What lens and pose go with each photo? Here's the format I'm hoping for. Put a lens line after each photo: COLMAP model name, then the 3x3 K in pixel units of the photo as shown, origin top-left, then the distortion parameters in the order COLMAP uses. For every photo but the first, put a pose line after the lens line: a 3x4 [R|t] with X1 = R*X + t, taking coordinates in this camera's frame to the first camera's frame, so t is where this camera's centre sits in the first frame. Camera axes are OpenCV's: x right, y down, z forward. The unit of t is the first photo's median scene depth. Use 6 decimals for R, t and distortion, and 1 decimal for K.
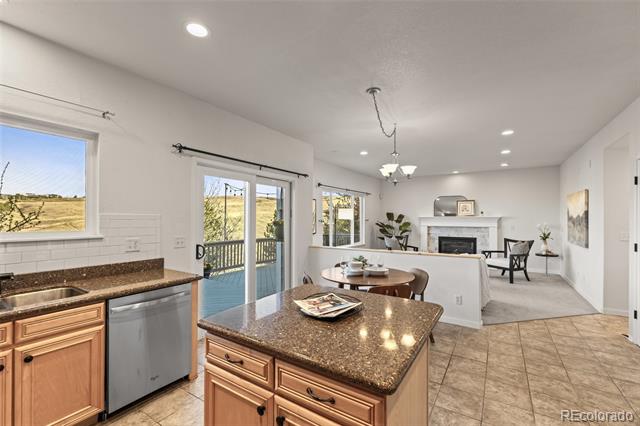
lens RADIAL K [[283.2, 0, 313.1], [0, 283.2, 217.7], [0, 0, 1]] dist [-0.002236, 0.000732]
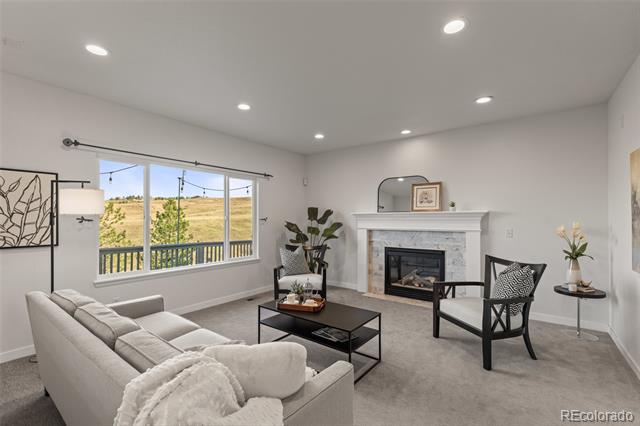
lens RADIAL K [[283.2, 0, 318.6], [0, 283.2, 216.9], [0, 0, 1]] dist [-0.002236, 0.000732]
pose [[0.997933, -0.001278, -0.064245, 0.374813], [0.000699, 0.999959, -0.009032, 0.010474], [0.064253, 0.008969, 0.997893, 0.443620]]
